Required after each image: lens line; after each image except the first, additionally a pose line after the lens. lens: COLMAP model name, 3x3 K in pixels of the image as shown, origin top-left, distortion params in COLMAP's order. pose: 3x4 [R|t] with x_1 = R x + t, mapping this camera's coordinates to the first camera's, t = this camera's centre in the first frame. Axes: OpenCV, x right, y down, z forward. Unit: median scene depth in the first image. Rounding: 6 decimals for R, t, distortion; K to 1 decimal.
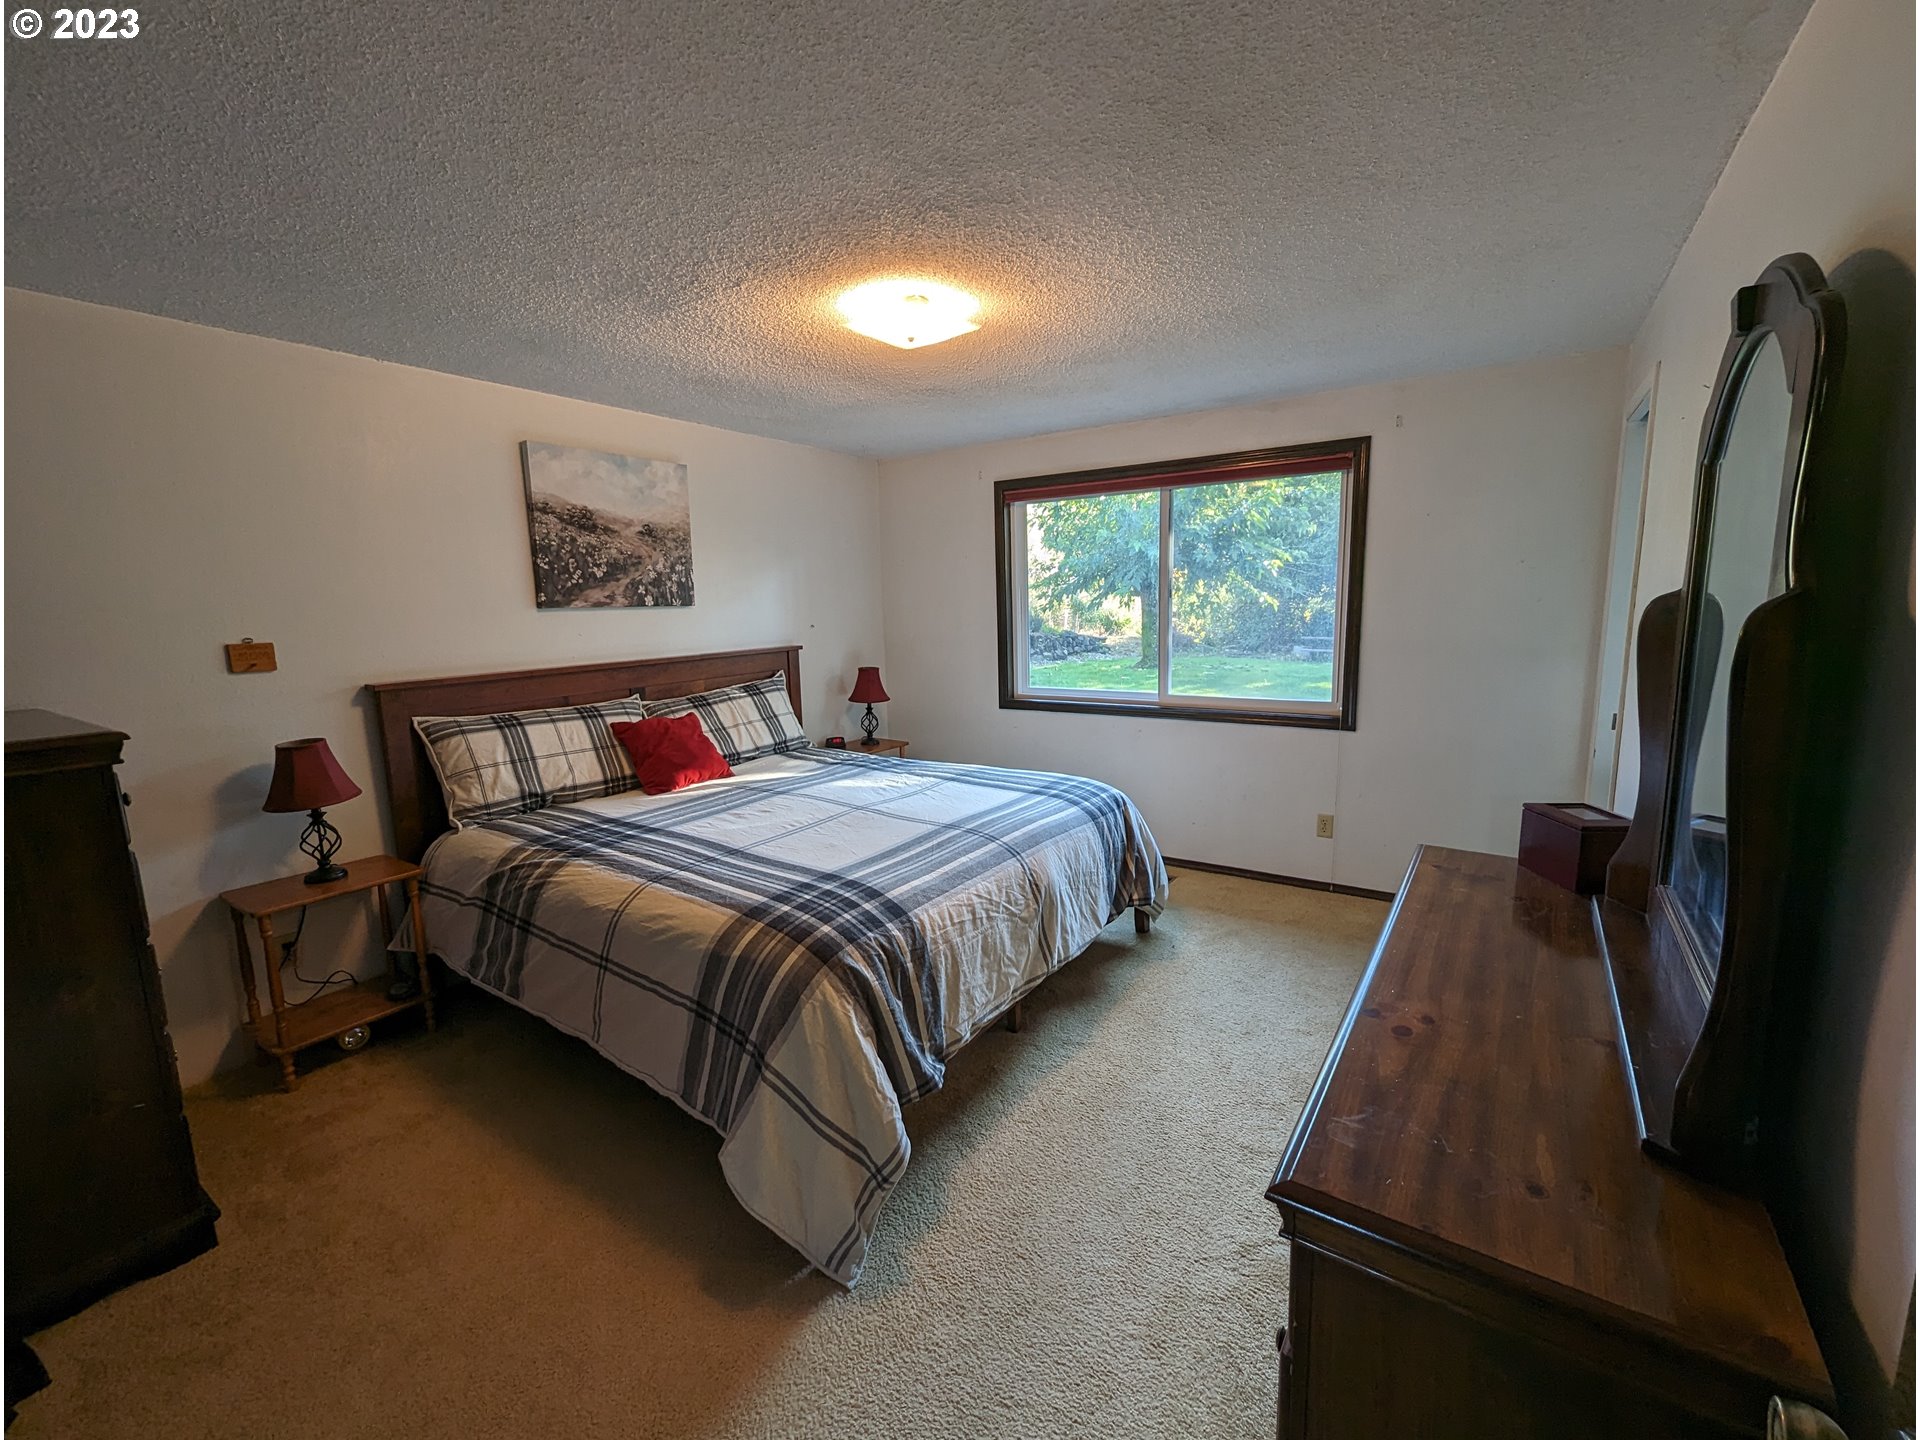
lens RADIAL K [[792.6, 0, 957.8], [0, 792.6, 727.7], [0, 0, 1]] dist [0.000241, 0.000076]
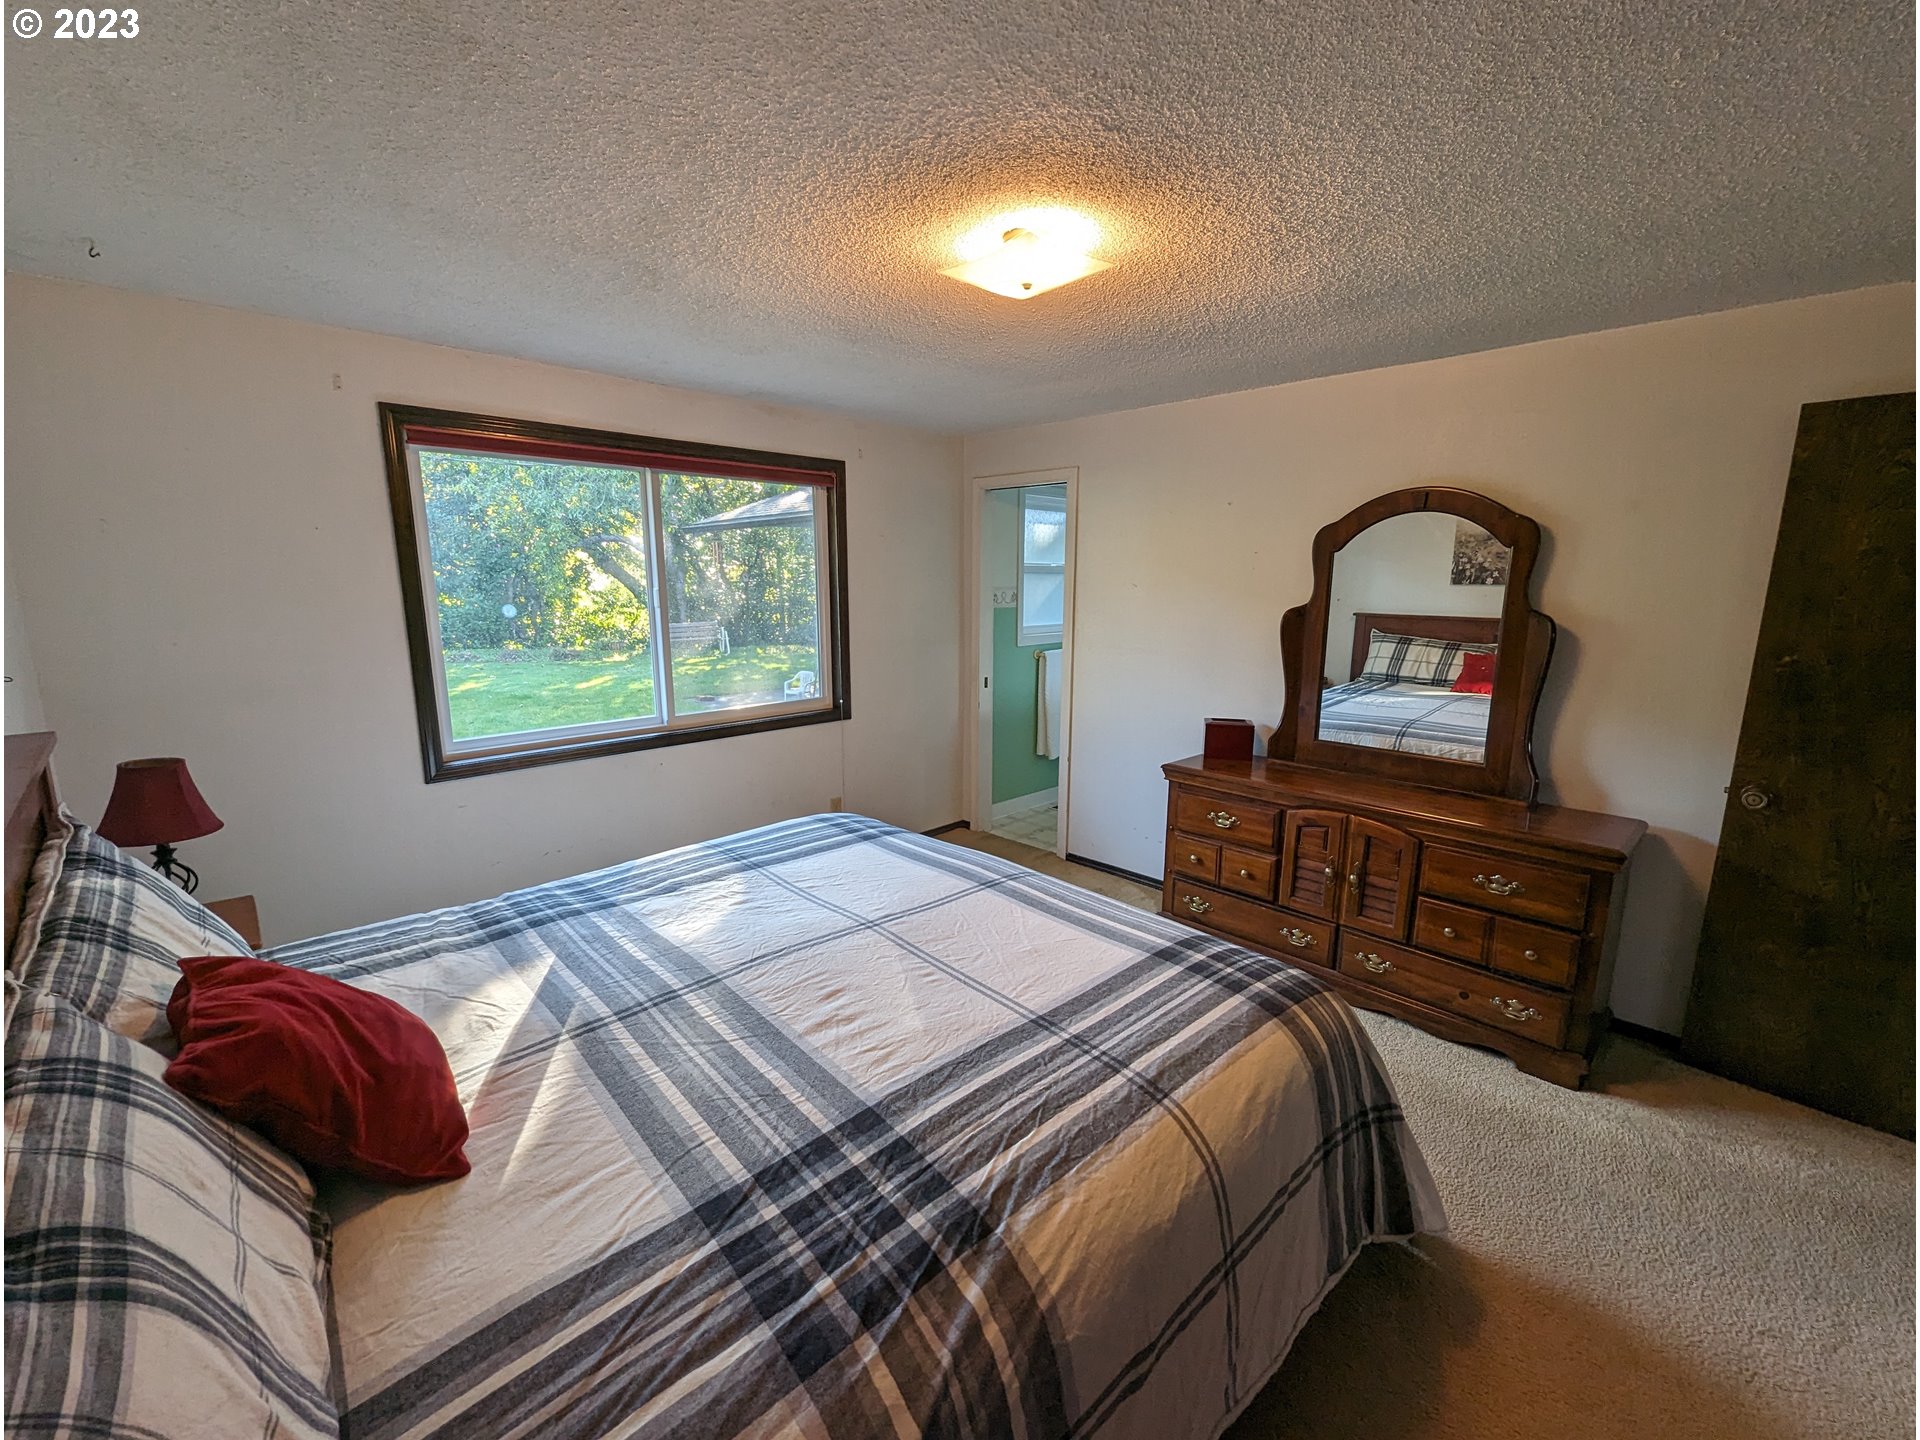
lens RADIAL K [[792.6, 0, 957.8], [0, 792.6, 727.7], [0, 0, 1]] dist [0.000241, 0.000076]
pose [[0.194146, -0.158747, 0.968043, -0.824853], [0.149170, 0.980121, 0.130811, -0.155854], [-0.969565, 0.119007, 0.213967, 0.862823]]
